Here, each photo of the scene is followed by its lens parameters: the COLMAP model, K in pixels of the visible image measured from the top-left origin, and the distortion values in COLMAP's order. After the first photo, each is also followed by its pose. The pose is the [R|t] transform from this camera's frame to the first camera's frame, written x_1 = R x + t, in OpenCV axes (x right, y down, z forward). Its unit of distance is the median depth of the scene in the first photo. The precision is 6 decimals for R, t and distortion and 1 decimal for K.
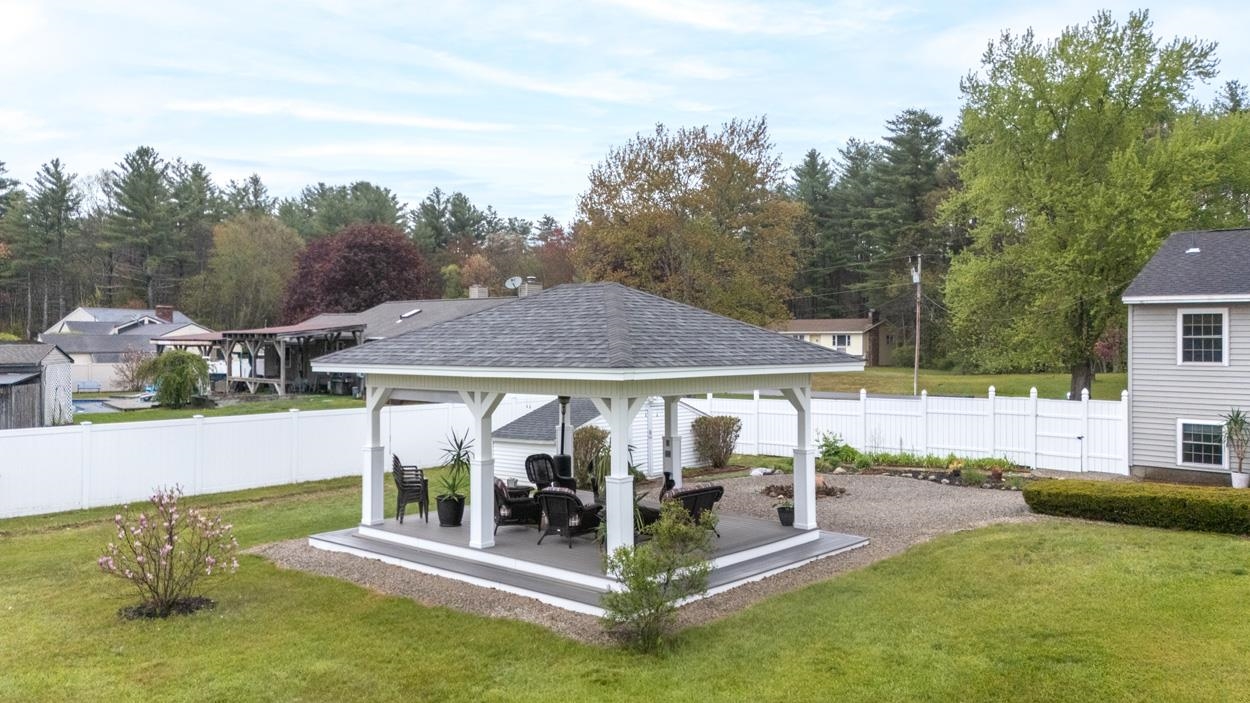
lens RADIAL K [[948.5, 0, 663.2], [0, 948.5, 334.3], [0, 0, 1]] dist [0.122916, -0.117124]
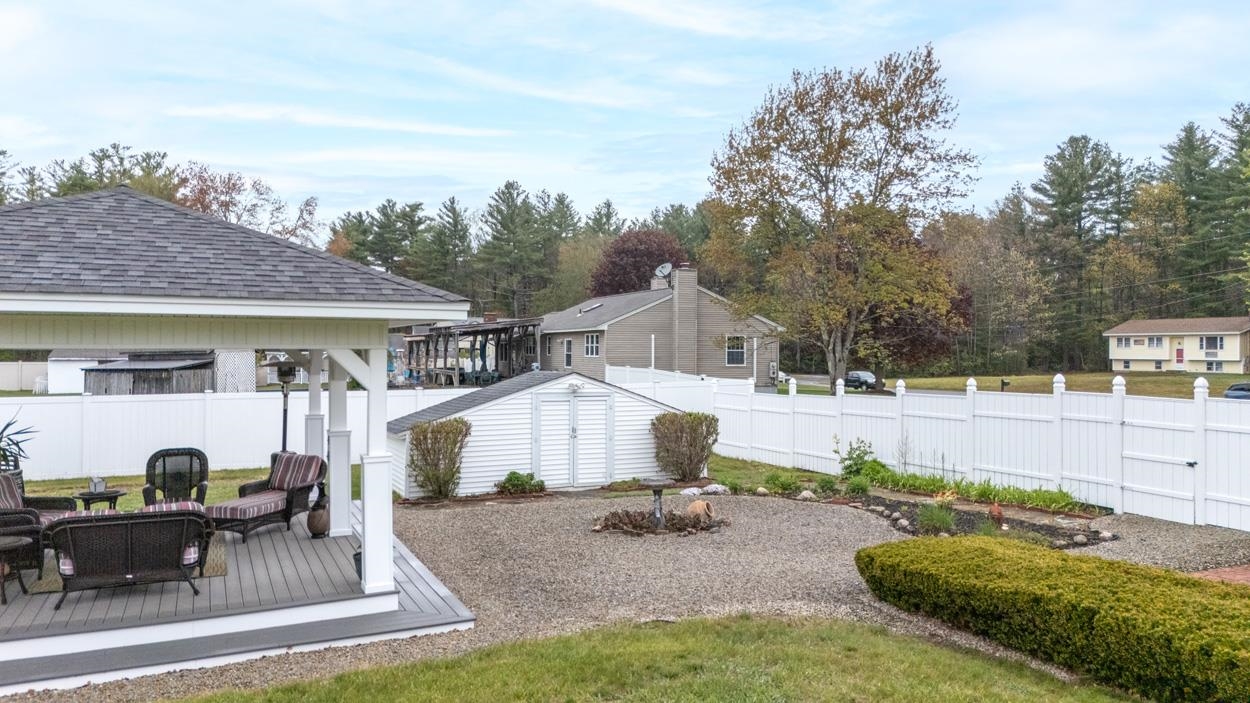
lens RADIAL K [[900.1, 0, 646.4], [0, 900.1, 347.0], [0, 0, 1]] dist [0.100694, -0.098227]
pose [[0.915868, -0.001755, -0.401475, 0.198942], [0.003294, 0.999990, 0.003142, 0.019945], [0.401466, -0.004200, 0.915864, 0.209838]]
